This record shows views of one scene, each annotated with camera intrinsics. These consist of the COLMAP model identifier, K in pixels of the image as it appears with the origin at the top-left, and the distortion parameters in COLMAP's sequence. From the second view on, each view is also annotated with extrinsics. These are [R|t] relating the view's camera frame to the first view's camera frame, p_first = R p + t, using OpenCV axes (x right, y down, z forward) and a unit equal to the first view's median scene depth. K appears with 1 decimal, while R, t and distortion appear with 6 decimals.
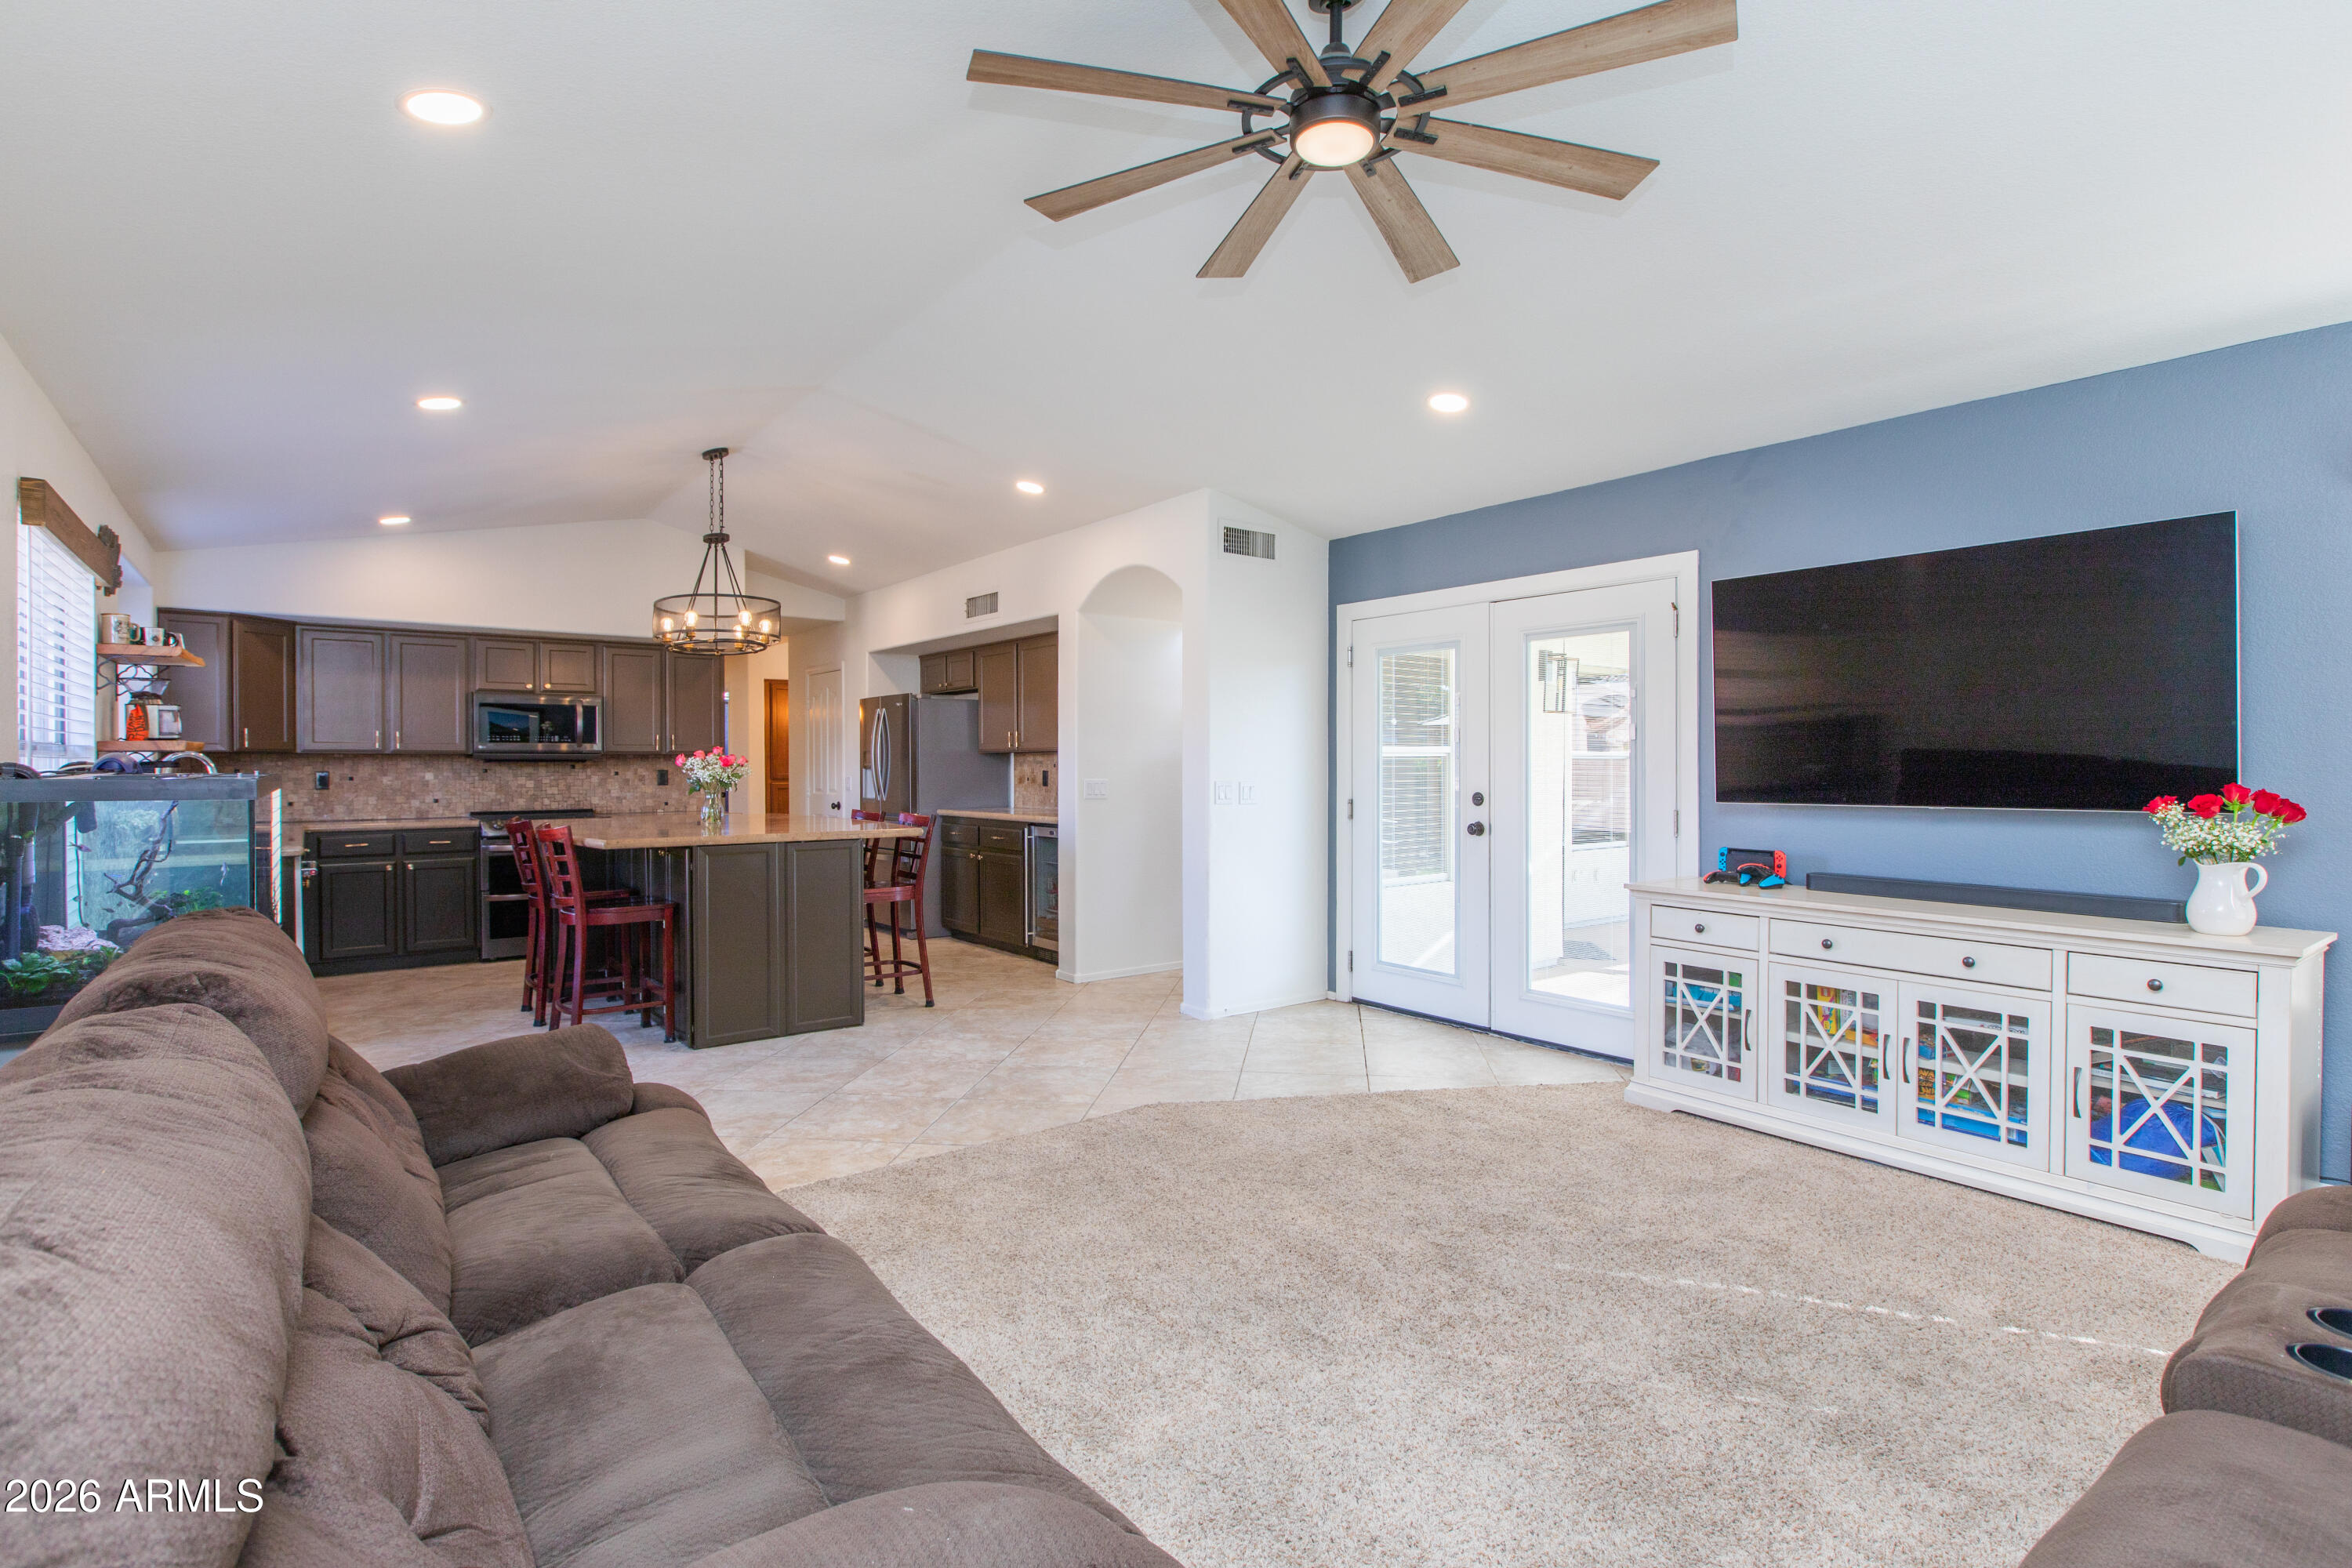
lens RADIAL K [[1131.8, 0, 1193.9], [0, 1131.8, 771.5], [0, 0, 1]] dist [-0.003179, -0.002606]
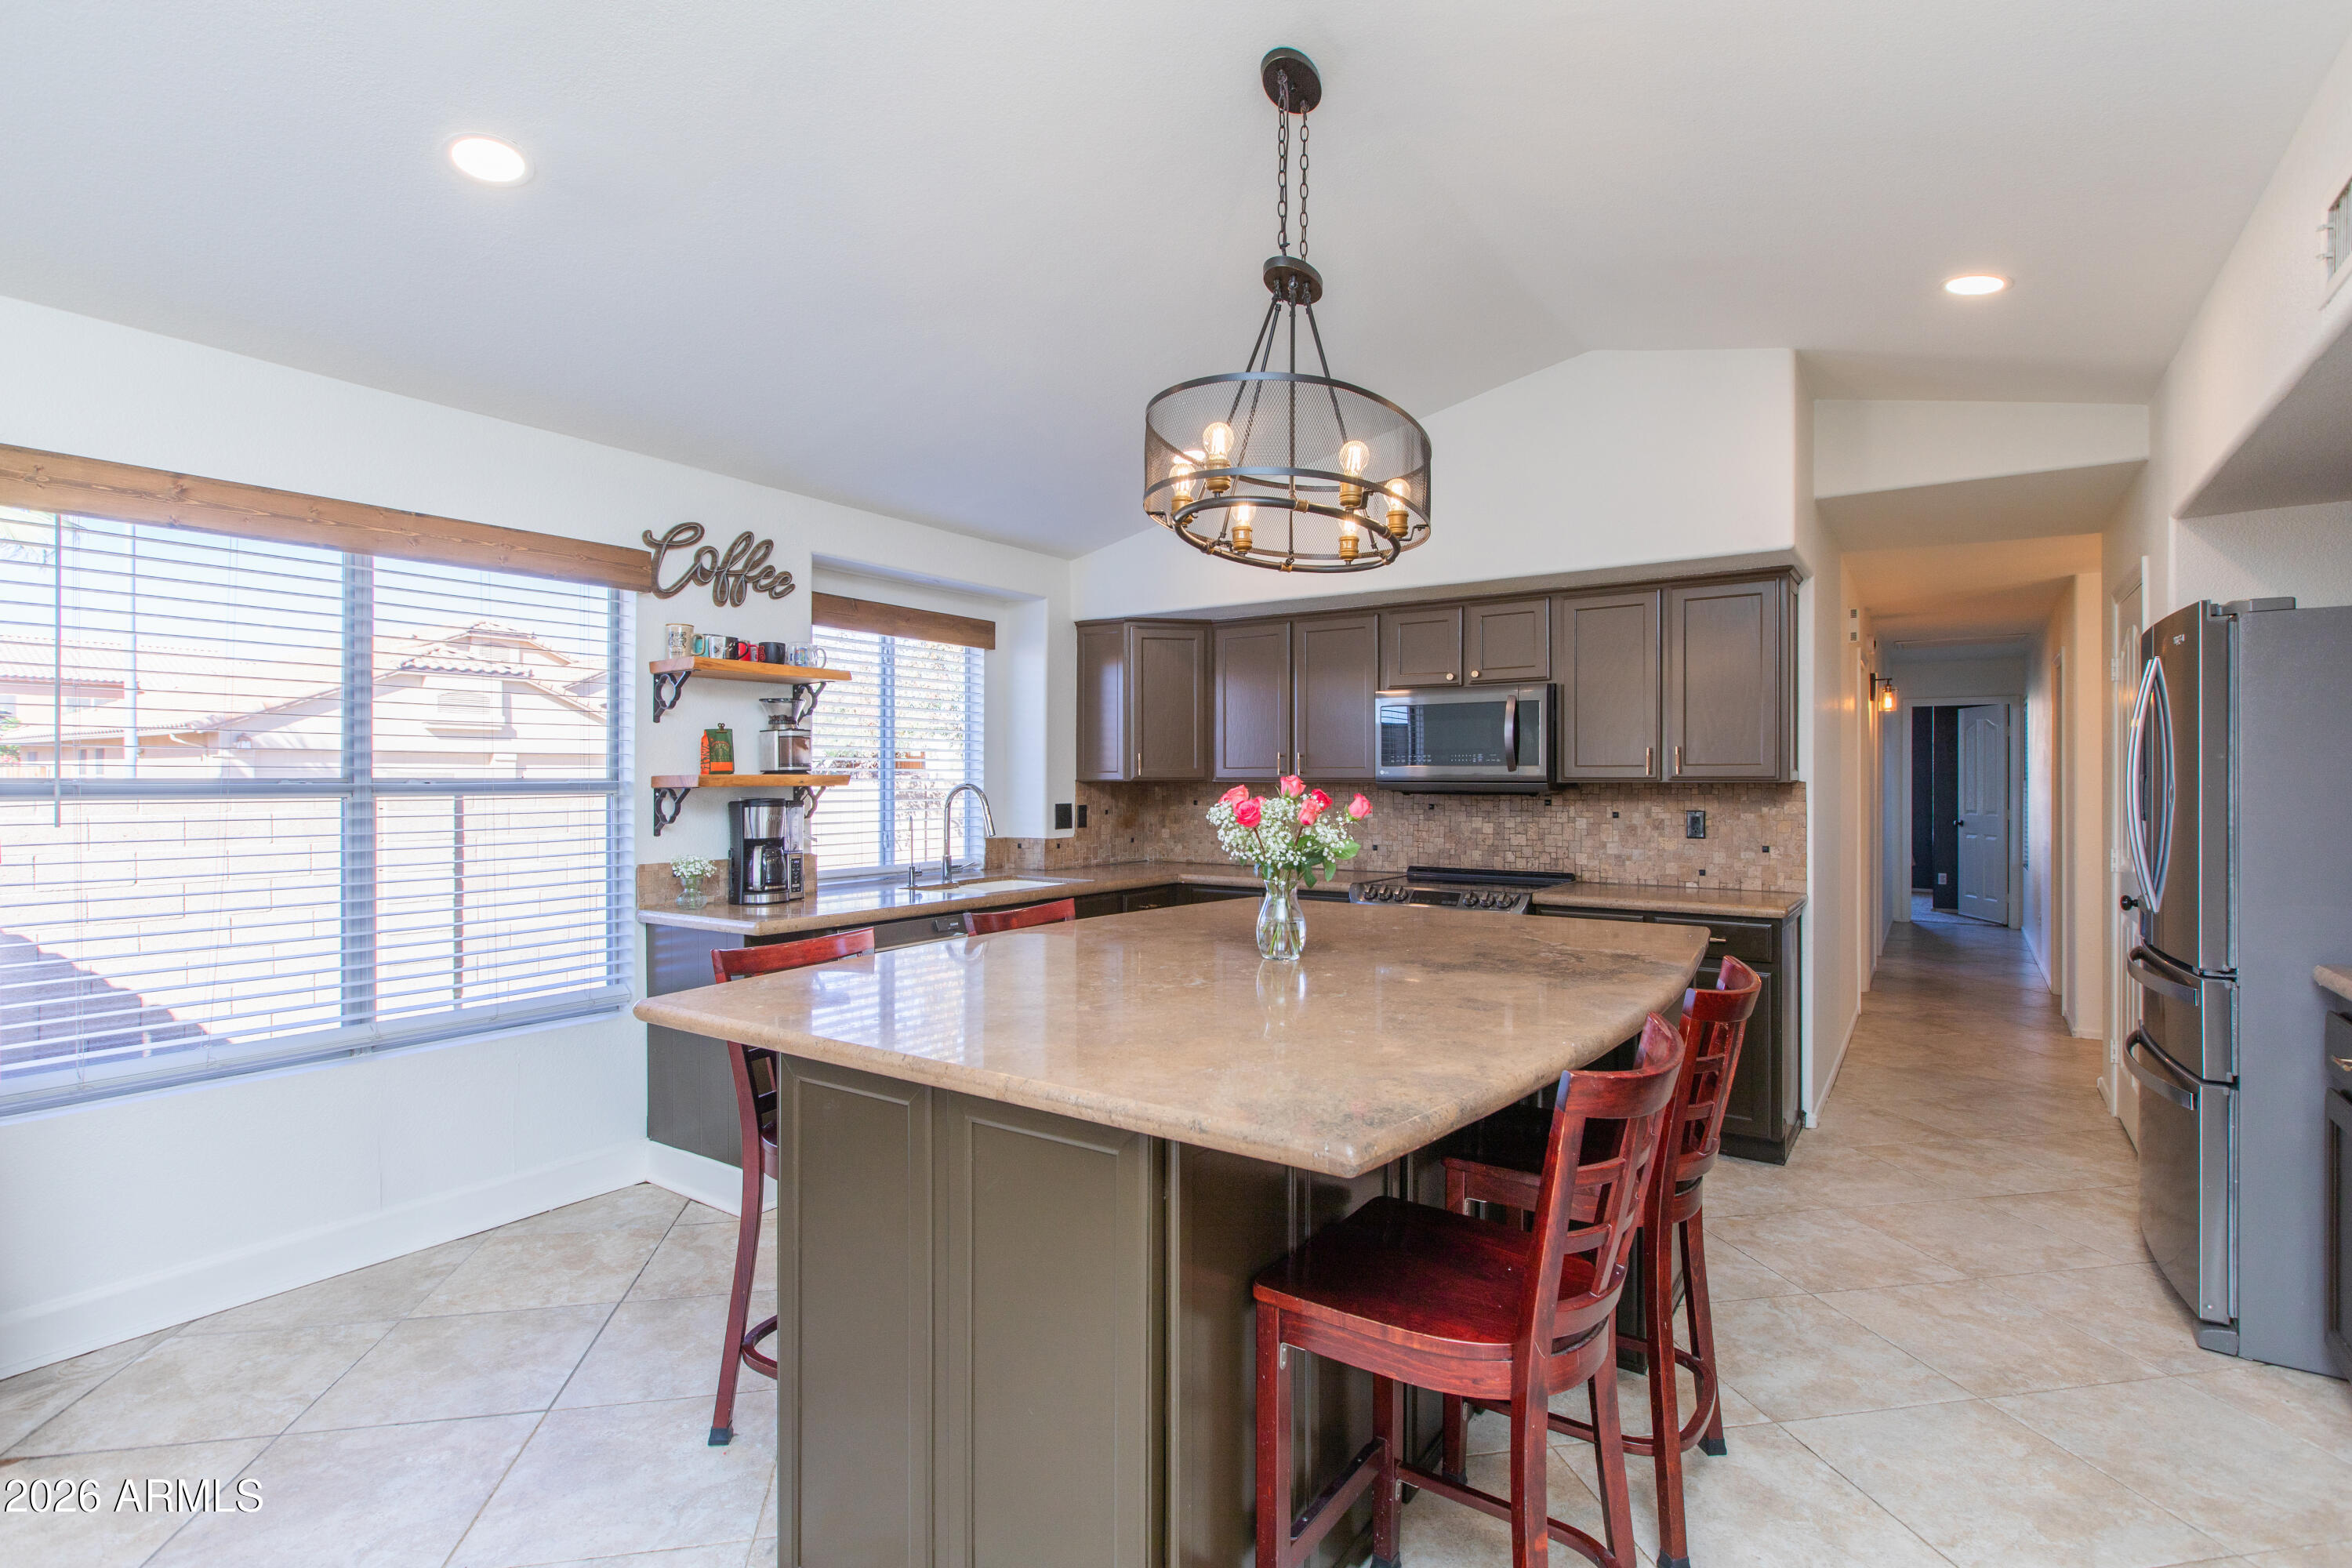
lens RADIAL K [[1124.6, 0, 1178.4], [0, 1124.6, 773.3], [0, 0, 1]] dist [0.003880, -0.000322]
pose [[0.299498, -0.003273, -0.954091, -0.044080], [-0.007305, 0.999957, -0.005723, -0.025177], [0.954069, 0.008684, 0.299461, 1.041776]]
